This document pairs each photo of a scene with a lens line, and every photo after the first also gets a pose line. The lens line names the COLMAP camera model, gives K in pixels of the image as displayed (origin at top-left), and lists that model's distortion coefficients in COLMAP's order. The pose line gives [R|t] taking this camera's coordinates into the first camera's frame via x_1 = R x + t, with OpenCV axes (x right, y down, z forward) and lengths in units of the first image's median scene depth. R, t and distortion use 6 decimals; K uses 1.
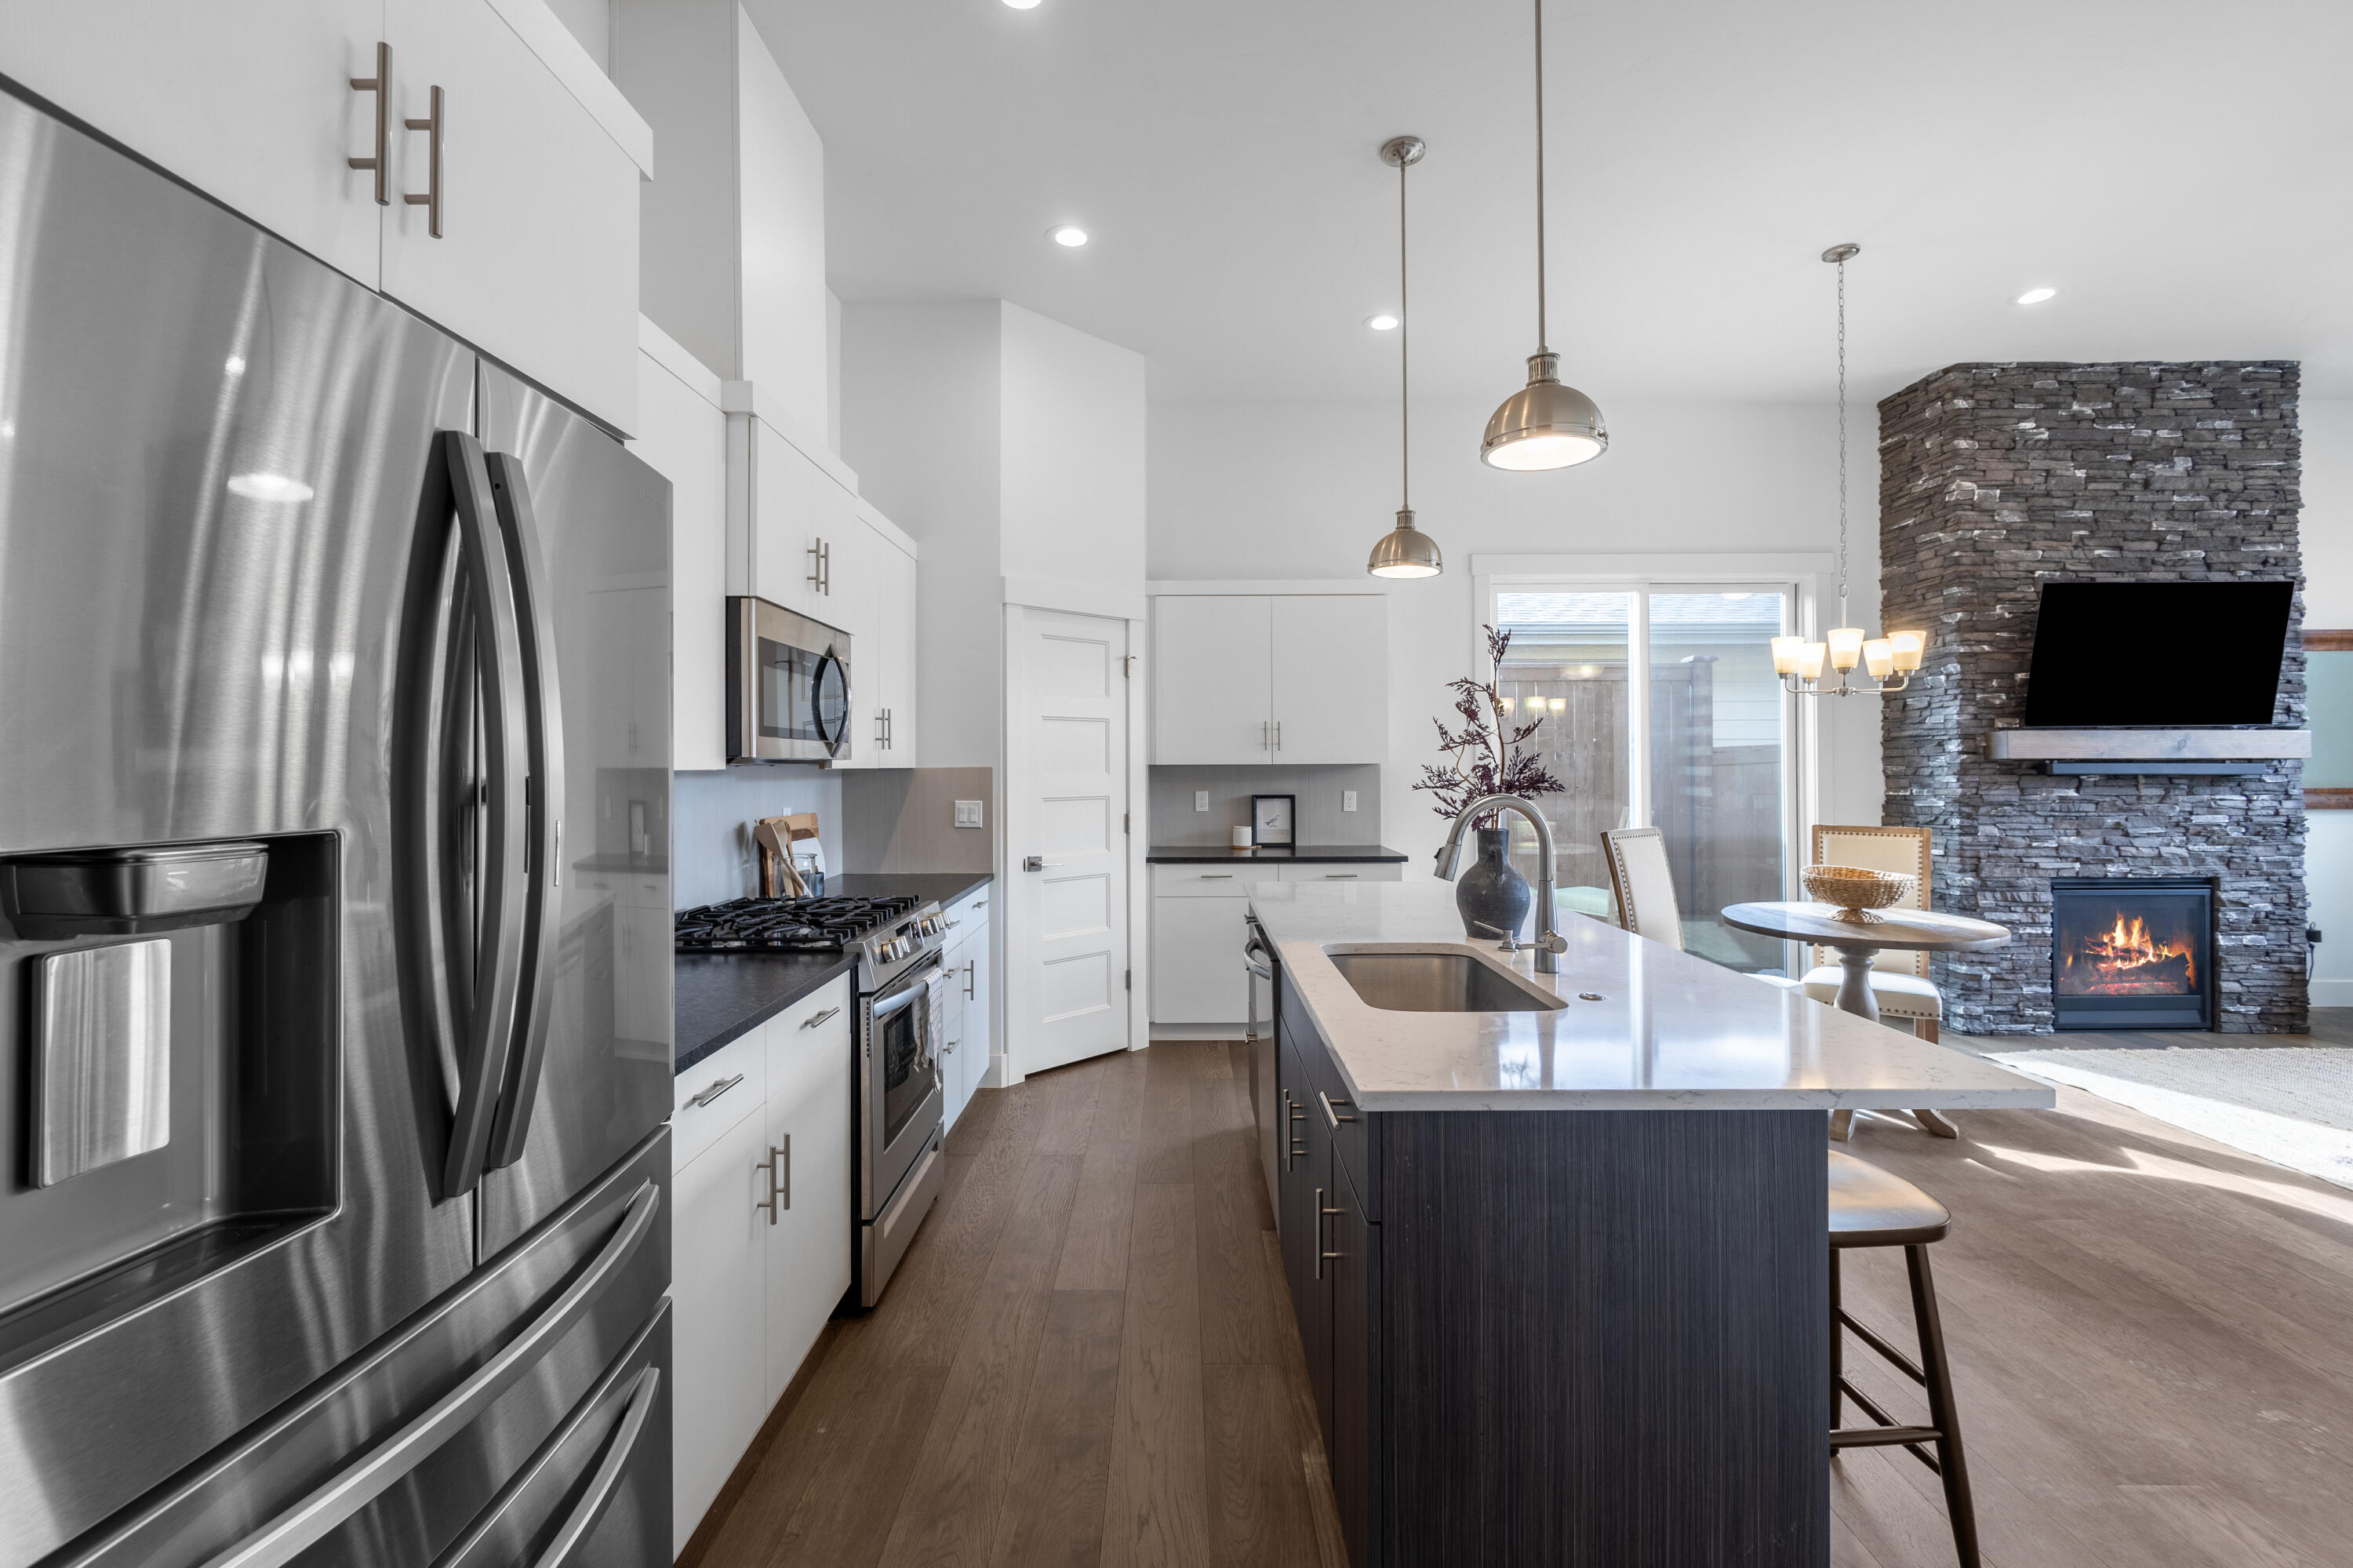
lens RADIAL K [[1018.6, 0, 1178.4], [0, 1018.6, 757.0], [0, 0, 1]] dist [-0.005489, 0.000959]
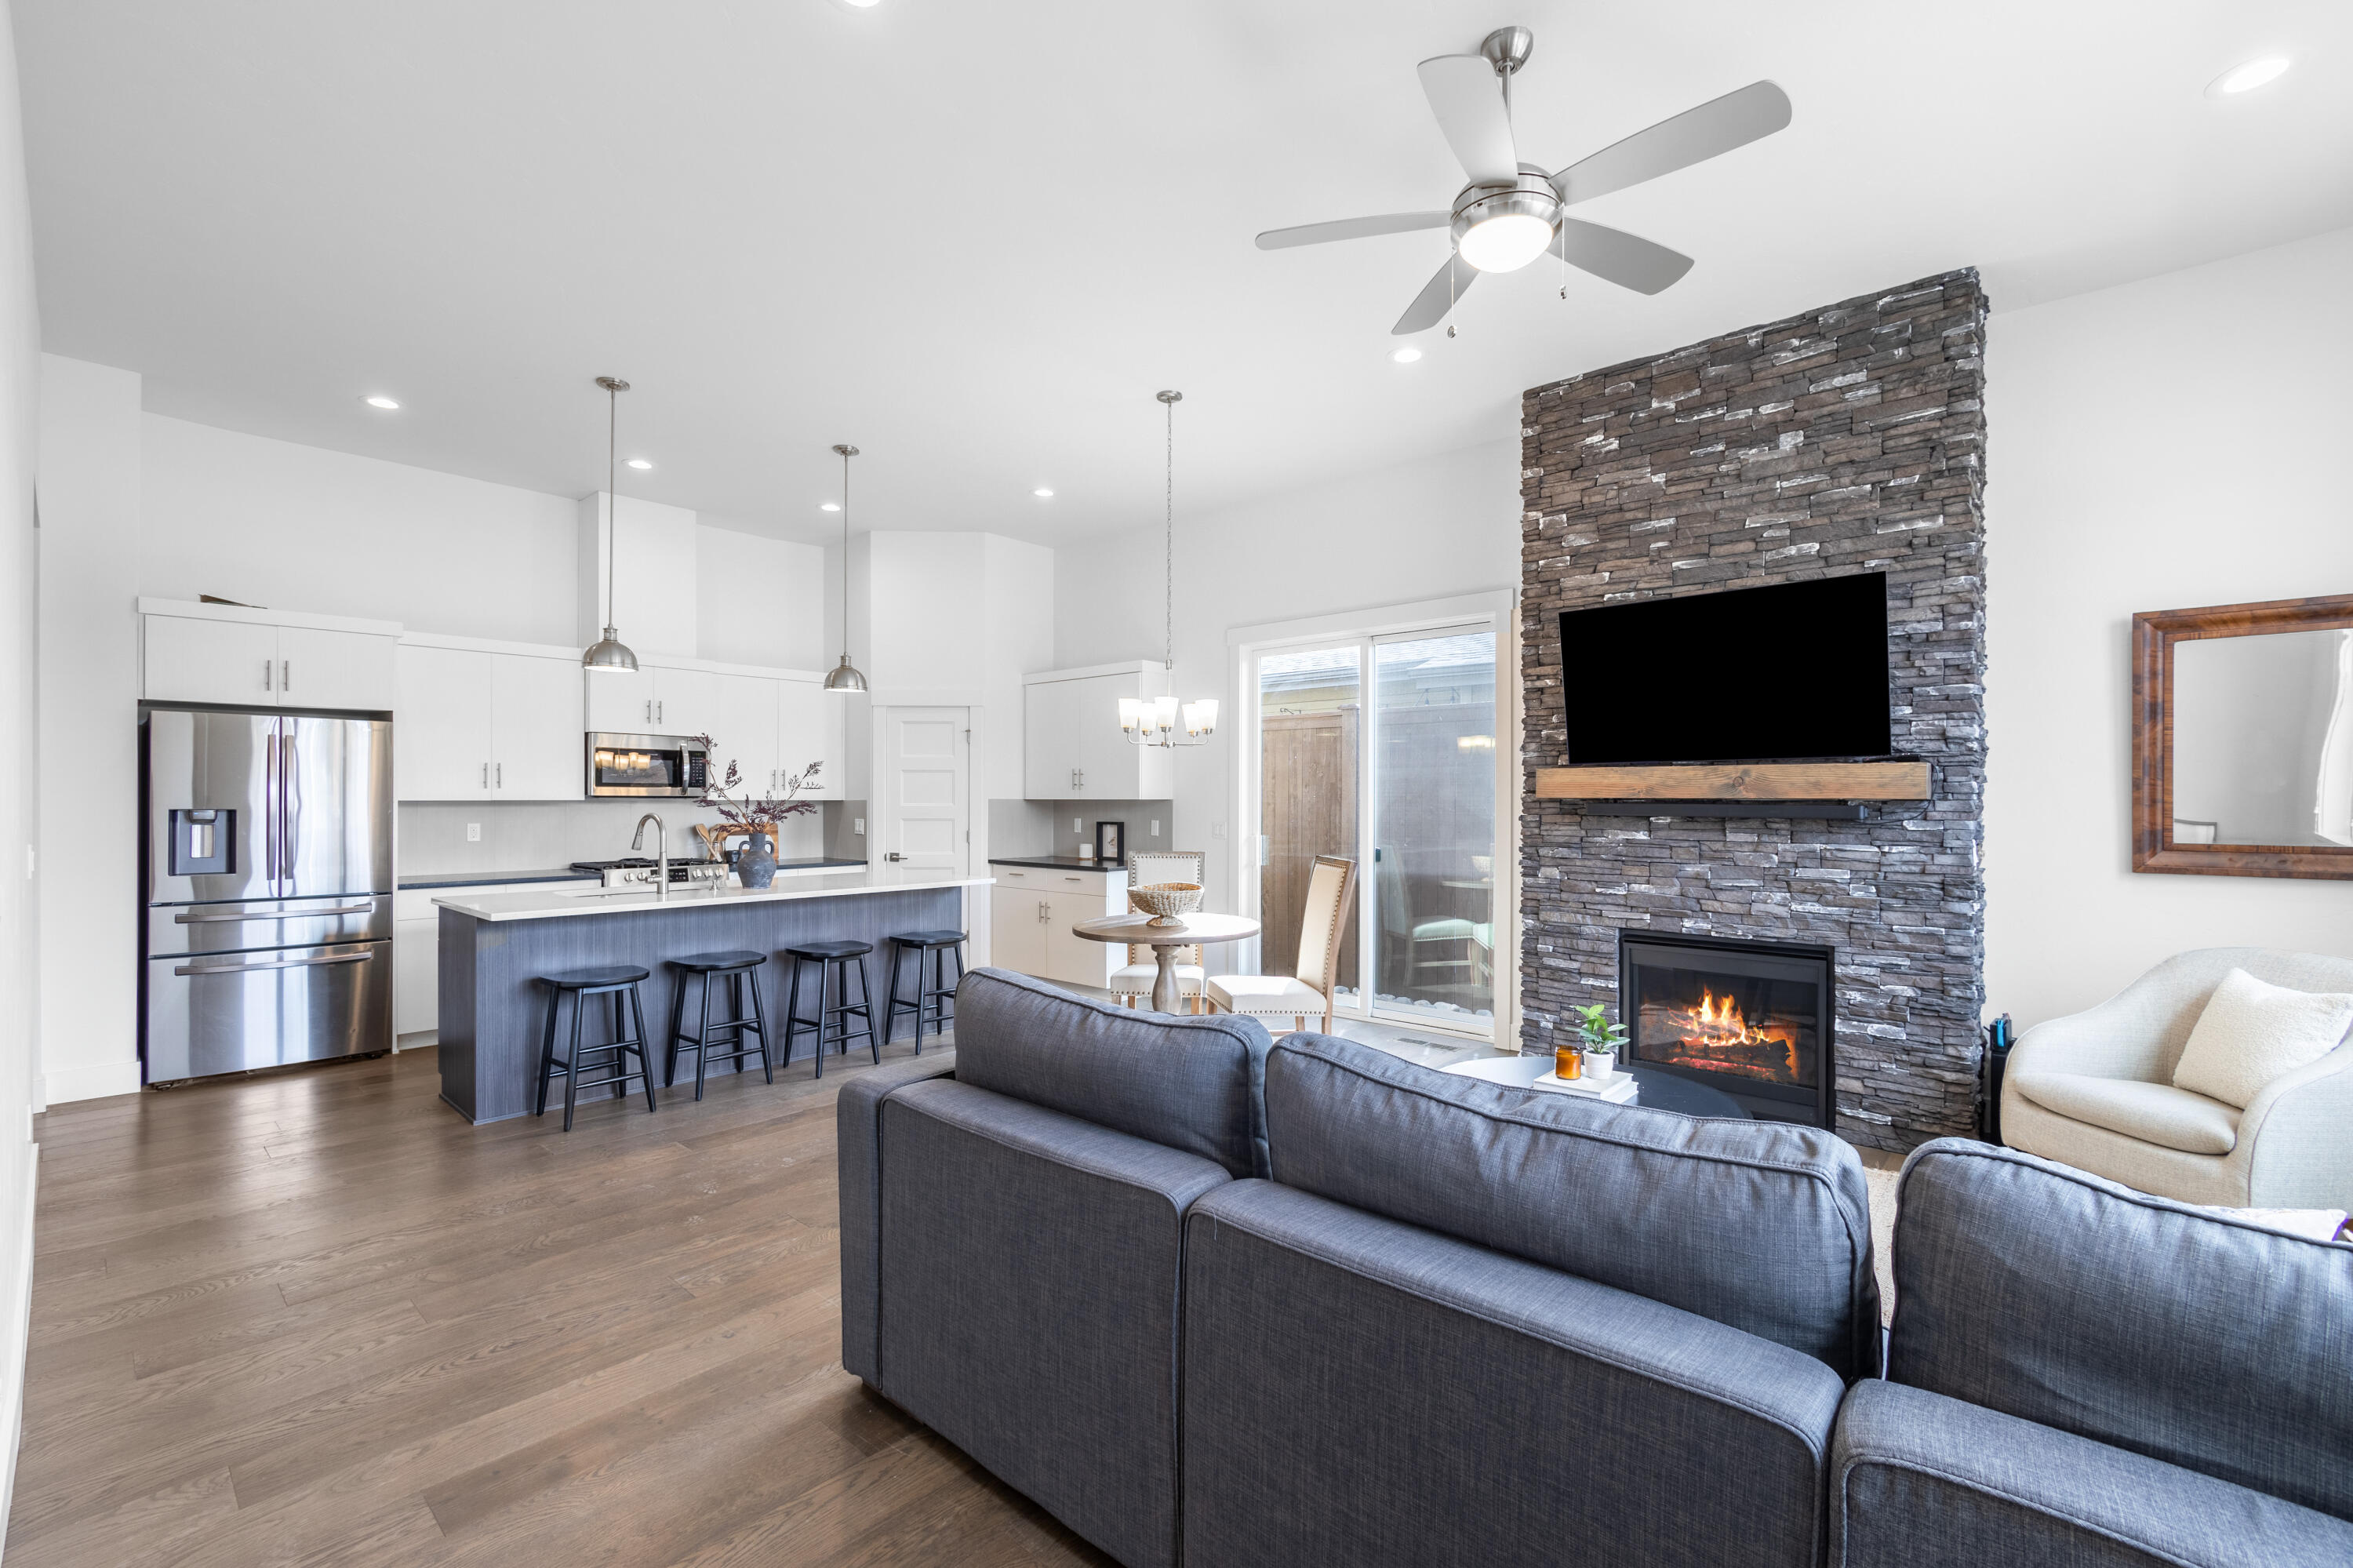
lens RADIAL K [[1018.6, 0, 1185.0], [0, 1018.6, 797.1], [0, 0, 1]] dist [-0.005489, 0.000959]
pose [[0.744826, 0.004136, -0.667246, 1.210549], [0.000304, 0.999979, 0.006538, -0.005407], [0.667258, -0.005072, 0.744809, 0.057221]]
